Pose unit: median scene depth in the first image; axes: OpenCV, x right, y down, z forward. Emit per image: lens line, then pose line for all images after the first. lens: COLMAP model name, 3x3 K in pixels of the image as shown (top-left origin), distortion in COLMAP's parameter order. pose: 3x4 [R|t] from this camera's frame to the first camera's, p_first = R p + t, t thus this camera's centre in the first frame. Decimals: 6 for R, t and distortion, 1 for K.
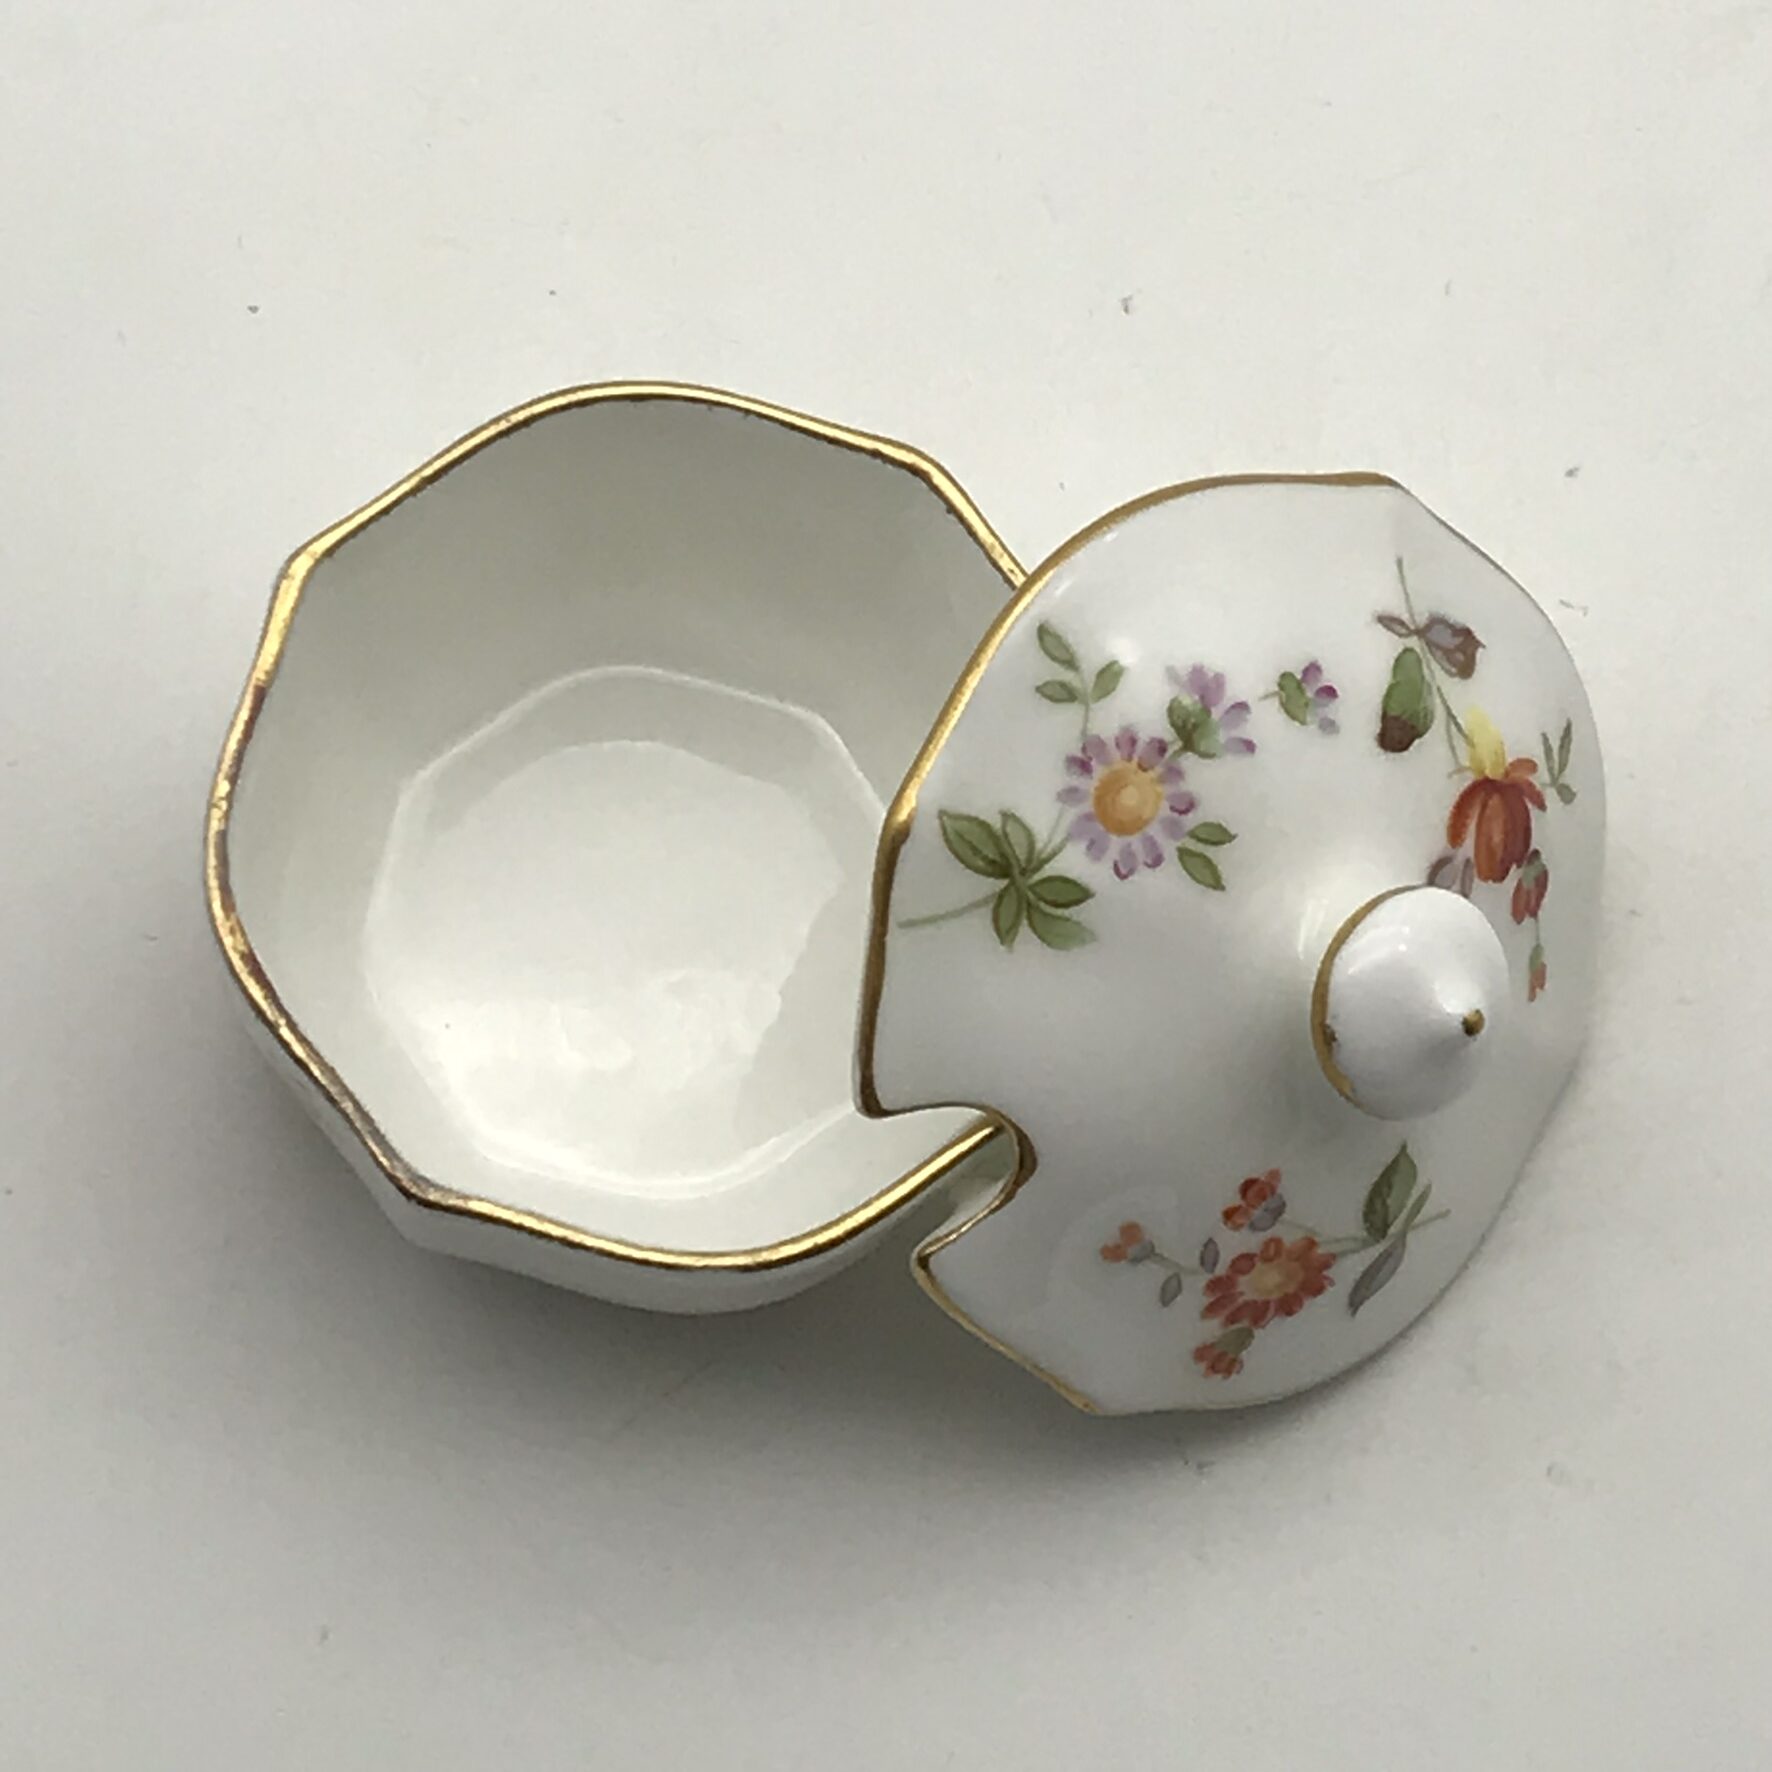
lens RADIAL K [[6672.6, 0, 886.8], [0, 6672.6, 887.1], [0, 0, 1]] dist [0.191086, 0.000000]
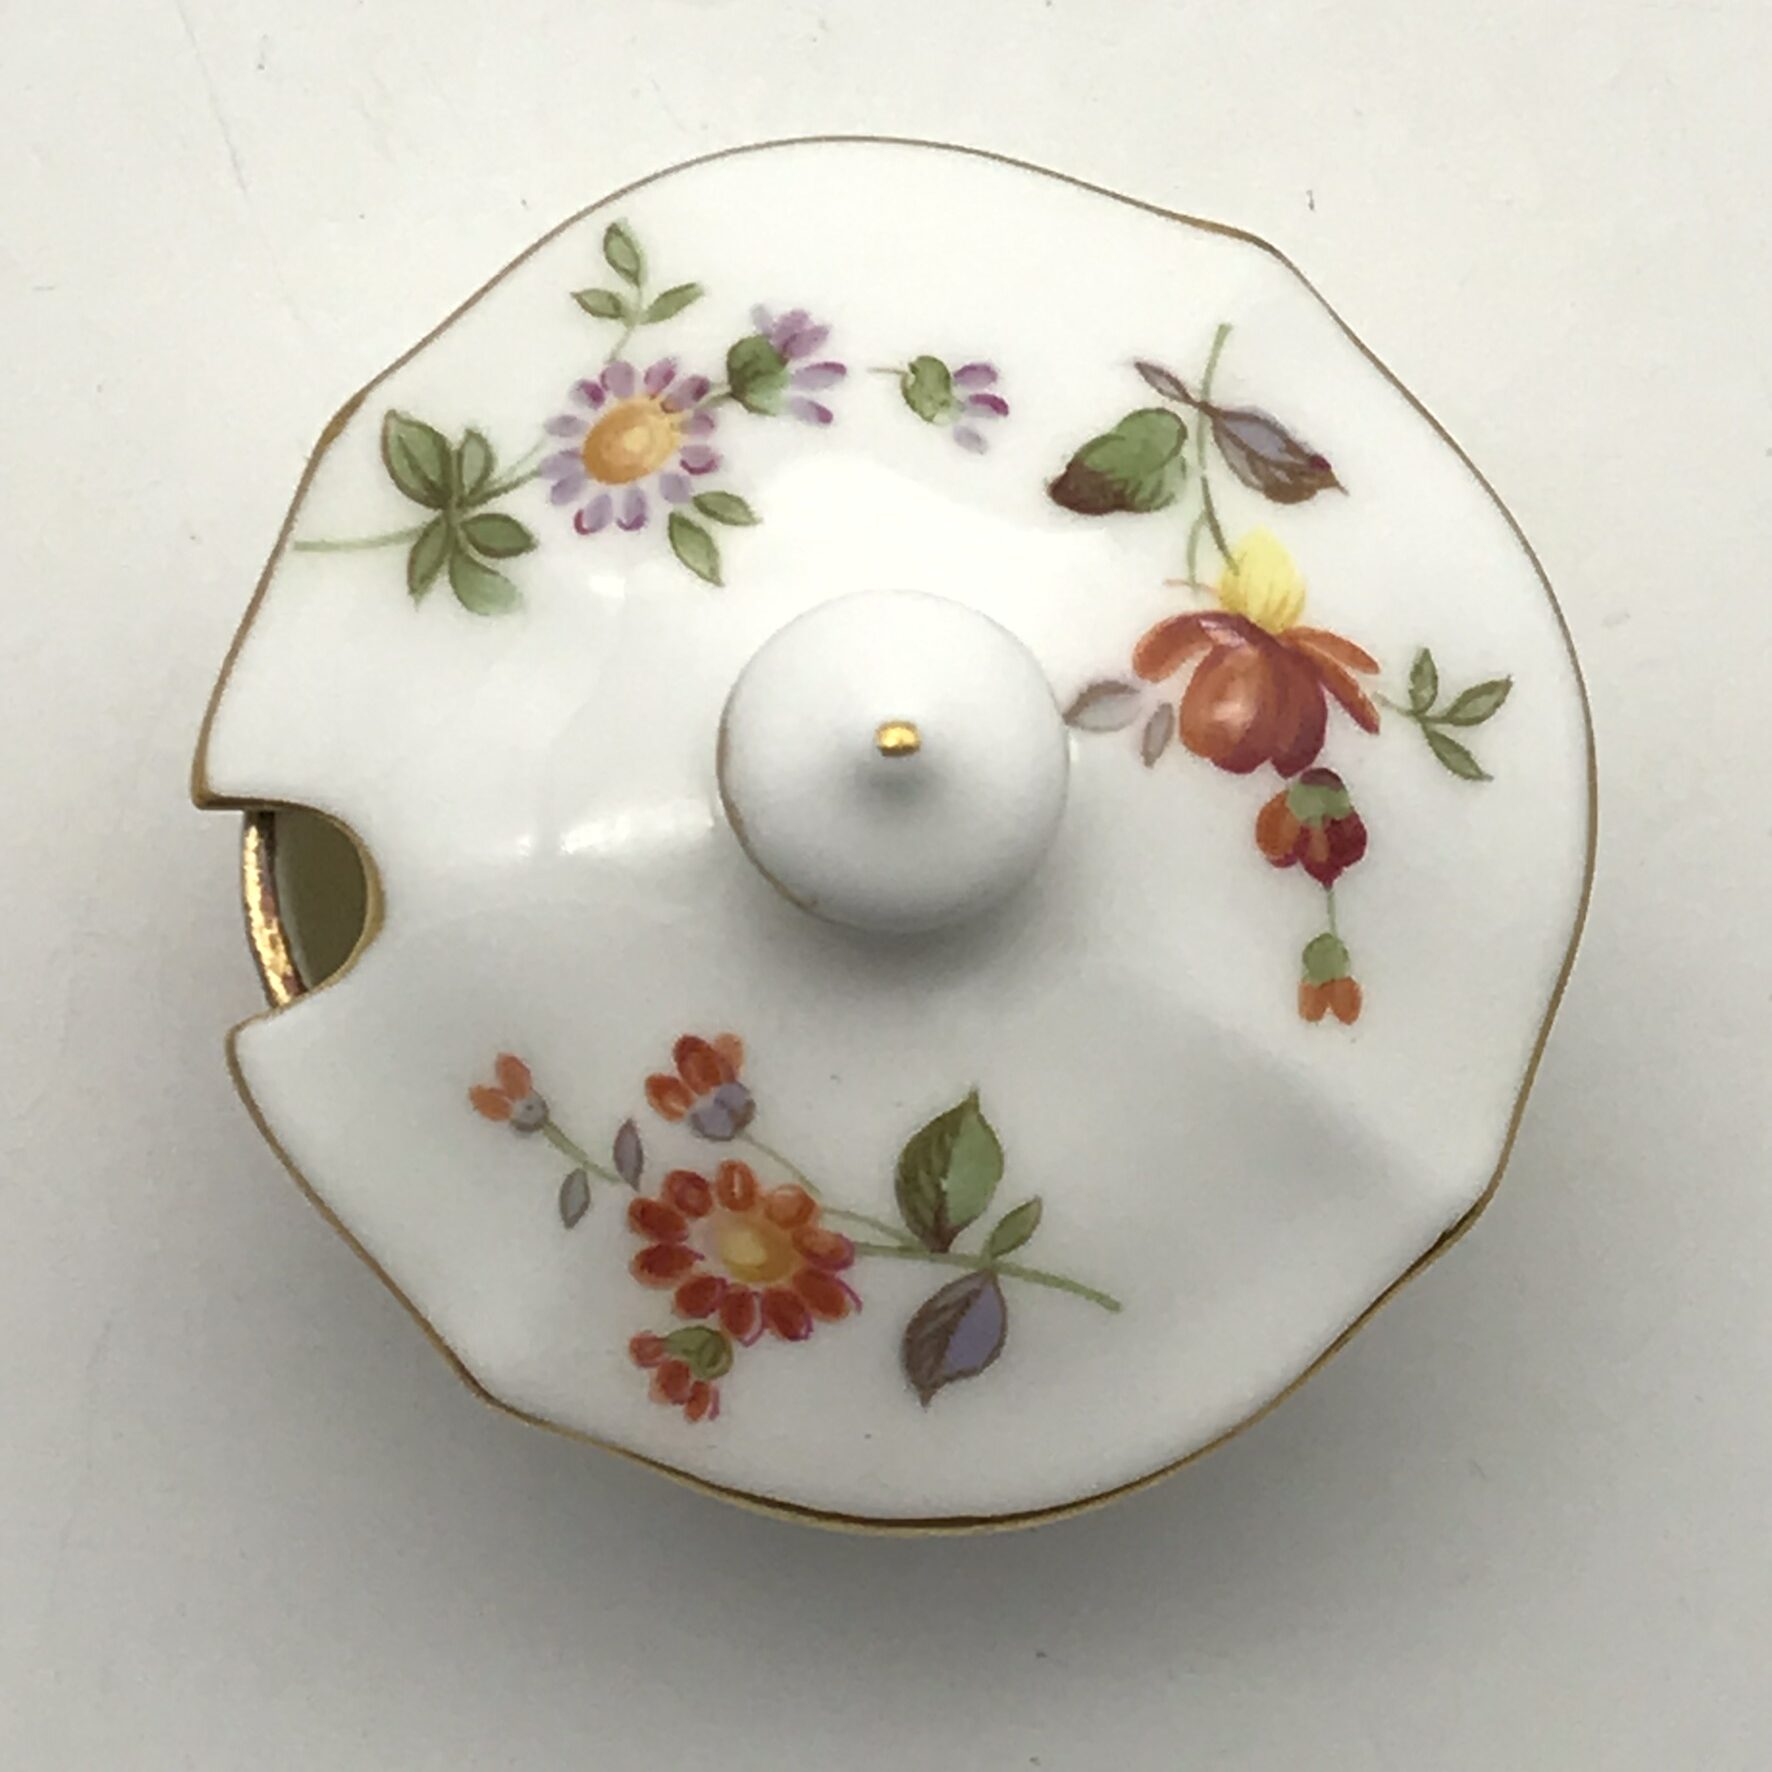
lens RADIAL K [[6672.6, 0, 882.2], [0, 6672.6, 882.8], [0, 0, 1]] dist [0.191086, 0.000000]
pose [[0.790664, 0.078910, -0.607144, 0.486336], [-0.349636, 0.872252, -0.341953, 0.258295], [0.502599, 0.482649, 0.717248, 0.516757]]
